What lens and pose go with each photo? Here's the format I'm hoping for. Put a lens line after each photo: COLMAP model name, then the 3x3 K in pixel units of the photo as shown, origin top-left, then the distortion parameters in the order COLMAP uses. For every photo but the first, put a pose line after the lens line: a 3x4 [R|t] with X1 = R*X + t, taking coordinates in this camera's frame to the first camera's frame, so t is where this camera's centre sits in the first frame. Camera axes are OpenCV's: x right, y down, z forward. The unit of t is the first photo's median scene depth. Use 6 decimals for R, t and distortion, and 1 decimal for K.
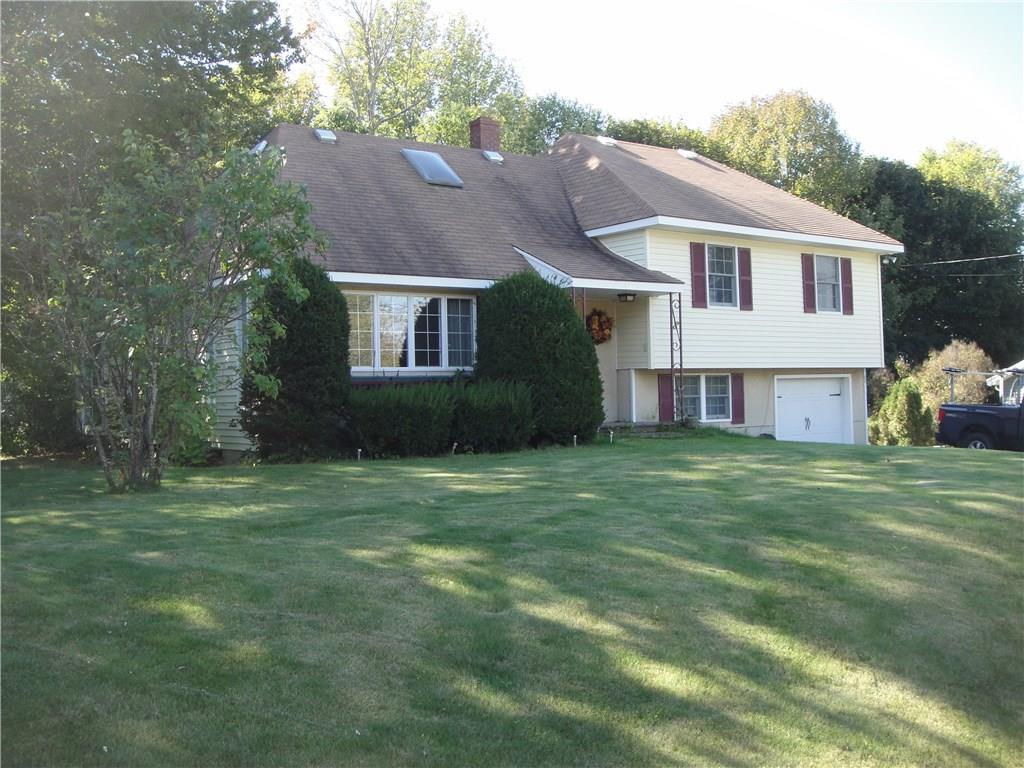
lens RADIAL K [[1094.7, 0, 510.8], [0, 1094.7, 377.7], [0, 0, 1]] dist [-0.131433, 0.000000]
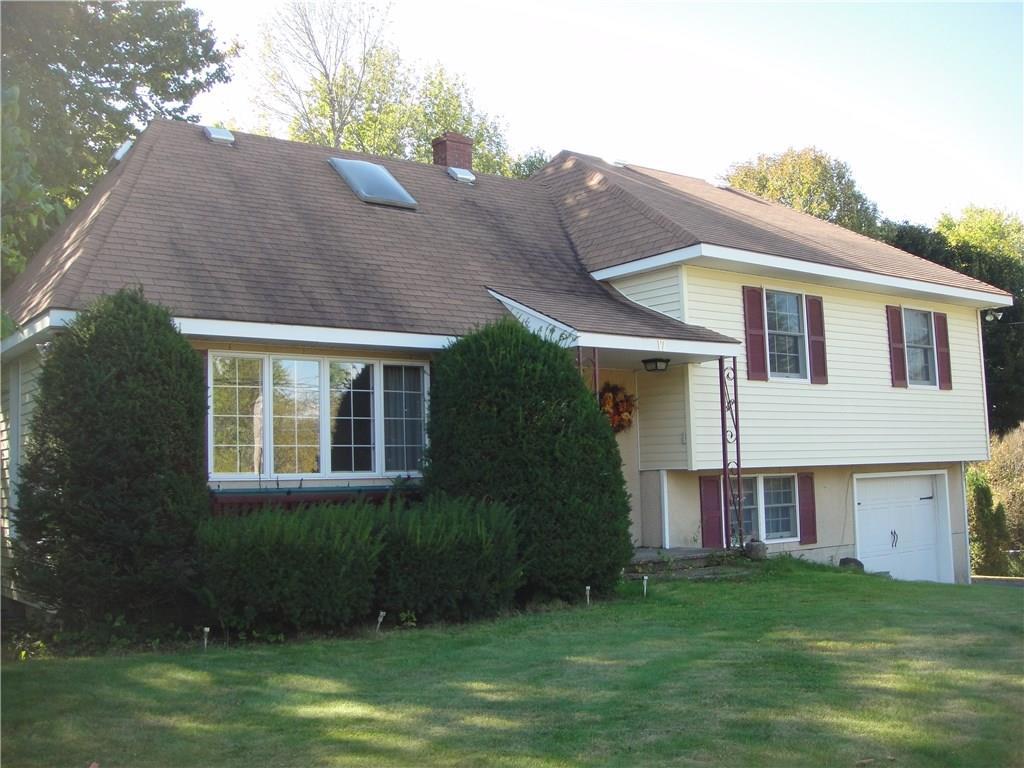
lens RADIAL K [[1094.7, 0, 512.9], [0, 1094.7, 381.9], [0, 0, 1]] dist [-0.131433, 0.000000]
pose [[0.999870, -0.005027, 0.015303, 0.006664], [0.006158, 0.997181, -0.074775, -0.012024], [-0.014884, 0.074860, 0.997083, 0.309256]]
